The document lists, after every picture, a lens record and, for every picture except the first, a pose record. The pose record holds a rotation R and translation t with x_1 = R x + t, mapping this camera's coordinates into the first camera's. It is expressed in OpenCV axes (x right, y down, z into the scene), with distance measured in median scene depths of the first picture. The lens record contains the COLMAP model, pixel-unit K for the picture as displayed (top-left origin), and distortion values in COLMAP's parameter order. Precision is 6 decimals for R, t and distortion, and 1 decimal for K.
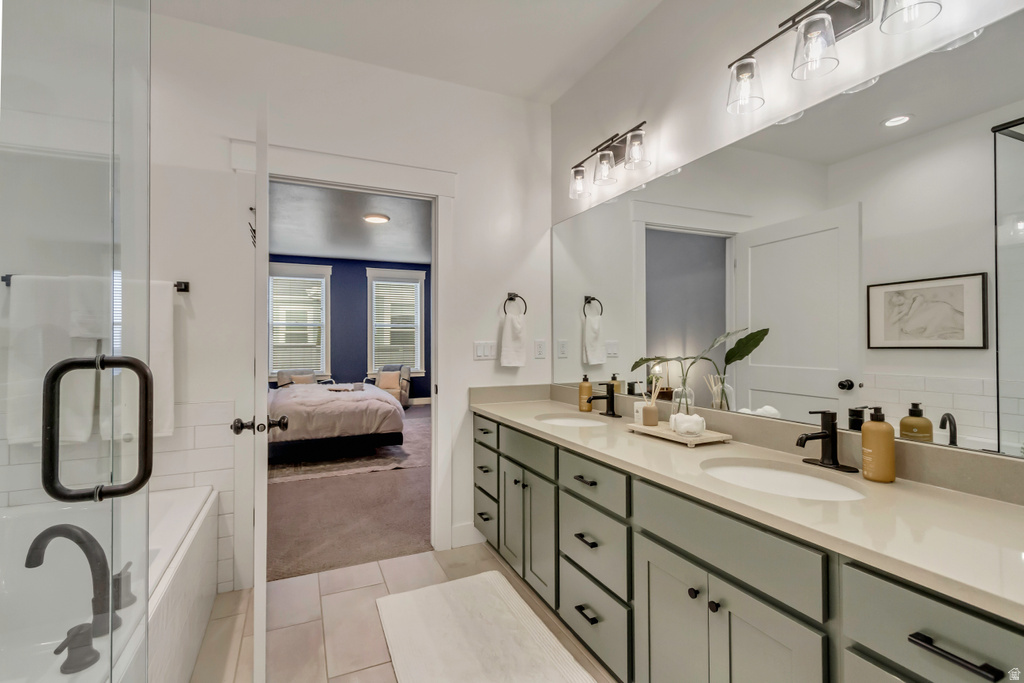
lens RADIAL K [[468.5, 0, 508.5], [0, 468.5, 340.4], [0, 0, 1]] dist [0.010467, -0.002502]
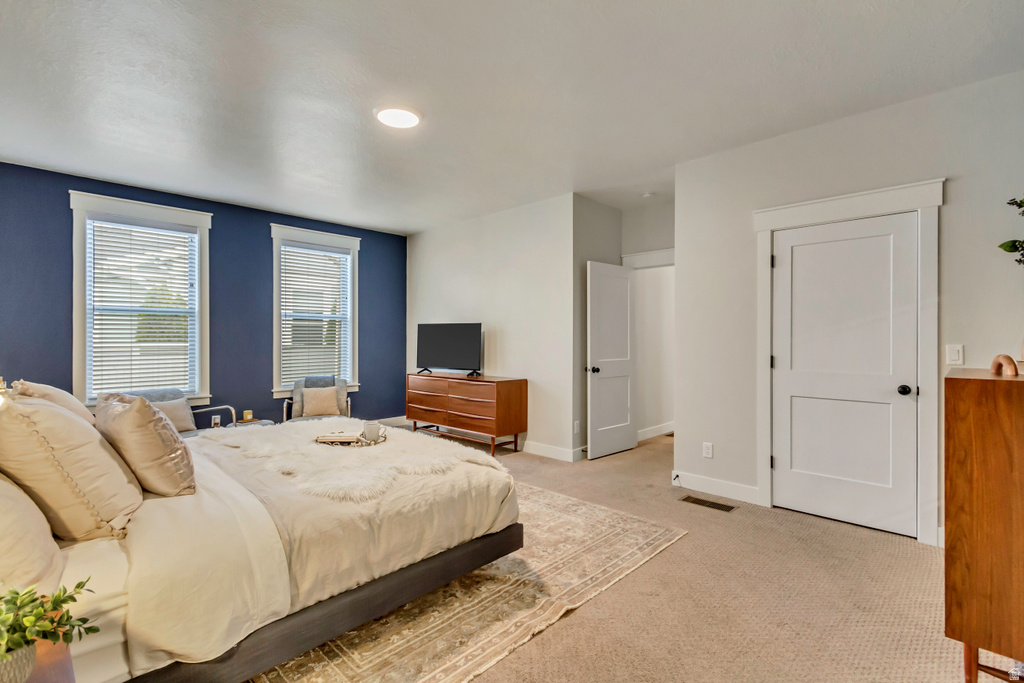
lens RADIAL K [[468.5, 0, 512.2], [0, 468.5, 343.0], [0, 0, 1]] dist [0.010467, -0.002502]
pose [[0.929565, 0.004533, 0.368629, -0.237064], [-0.008106, 0.999934, 0.008143, -0.002435], [-0.368568, -0.010557, 0.929541, 0.294314]]
